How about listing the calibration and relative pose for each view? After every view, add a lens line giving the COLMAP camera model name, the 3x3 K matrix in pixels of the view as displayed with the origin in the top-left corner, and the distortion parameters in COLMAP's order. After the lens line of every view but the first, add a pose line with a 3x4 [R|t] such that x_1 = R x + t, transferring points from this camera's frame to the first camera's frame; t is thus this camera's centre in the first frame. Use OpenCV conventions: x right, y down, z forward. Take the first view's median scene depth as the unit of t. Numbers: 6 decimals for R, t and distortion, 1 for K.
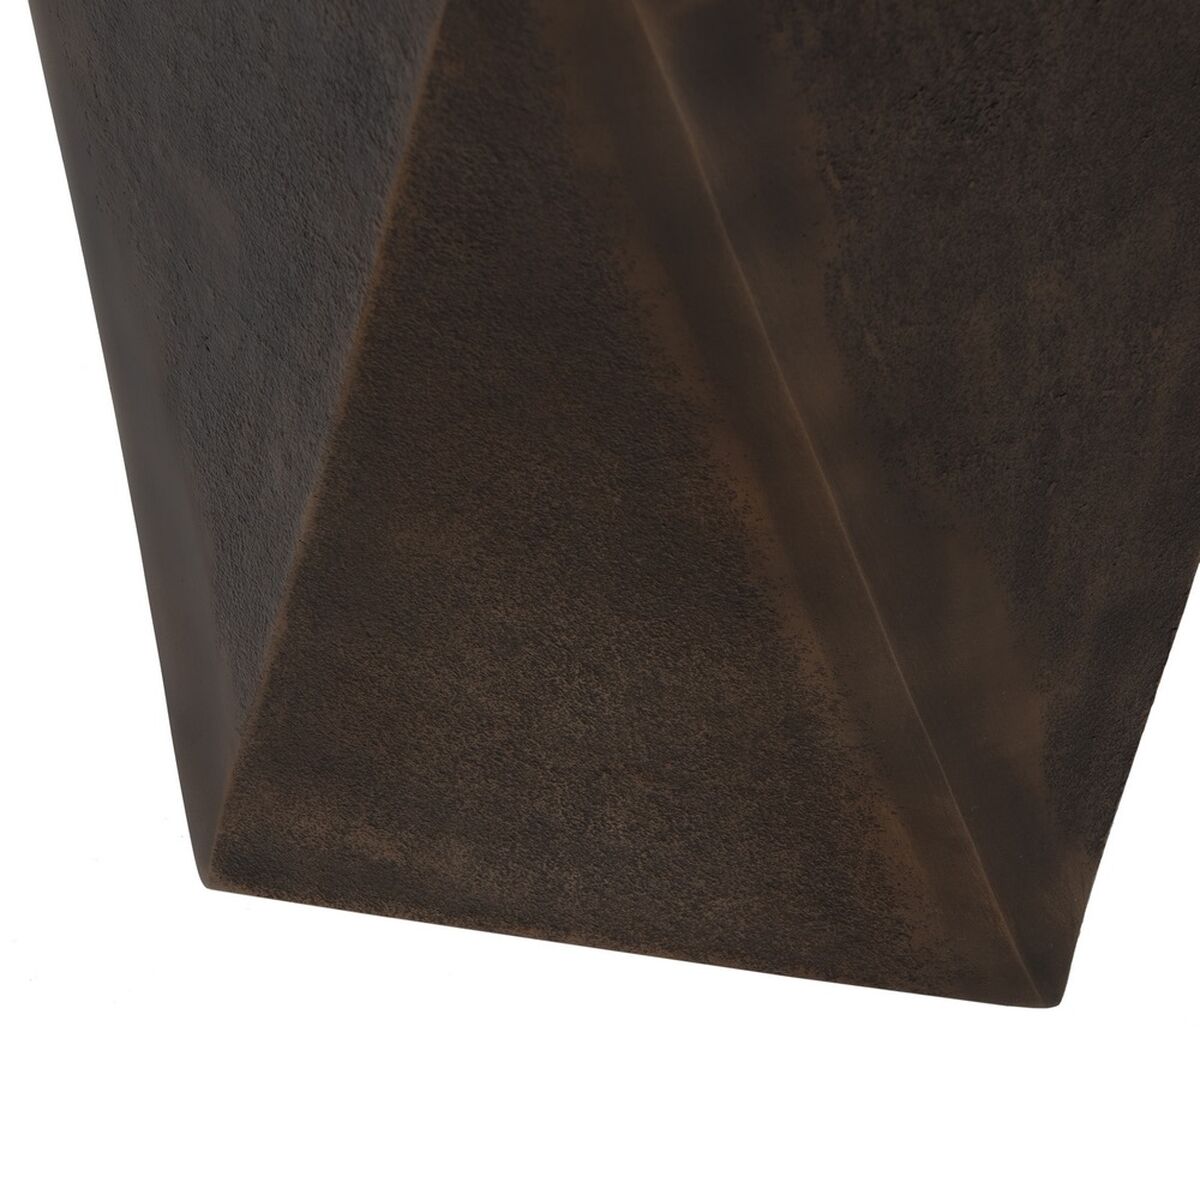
lens RADIAL K [[6279.0, 0, 605.7], [0, 6279.0, 599.8], [0, 0, 1]] dist [-0.054151, 0.000000]
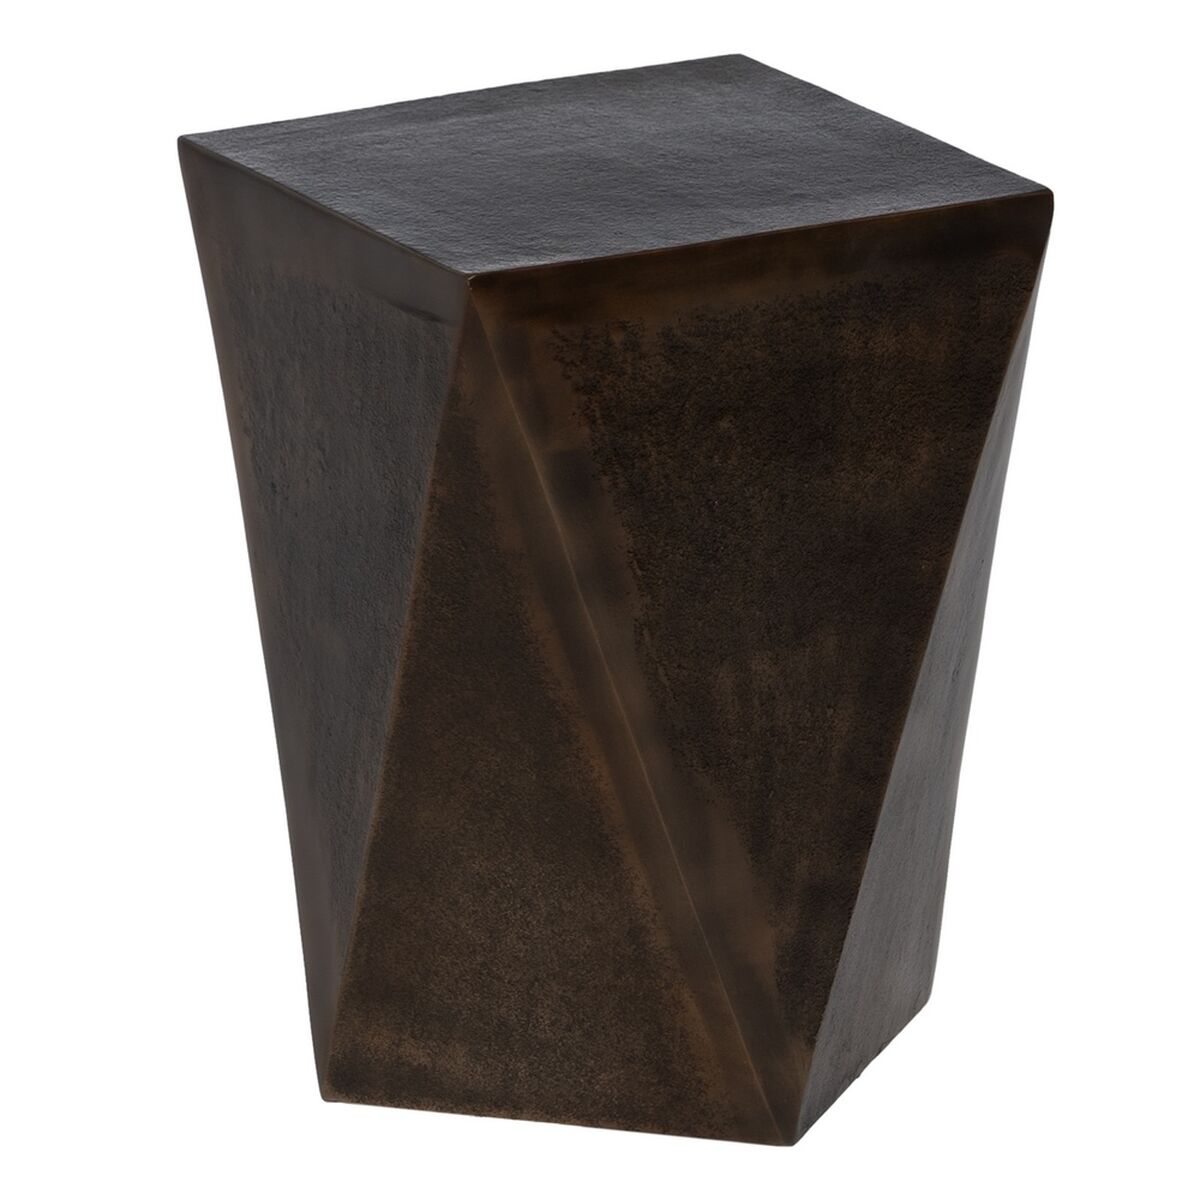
lens RADIAL K [[6279.0, 0, 597.4], [0, 6279.0, 599.5], [0, 0, 1]] dist [-0.054151, 0.000000]
pose [[0.996587, 0.029901, -0.076941, 0.160958], [-0.051594, 0.953223, -0.297832, 0.483765], [0.064436, 0.300785, 0.951513, -0.790531]]
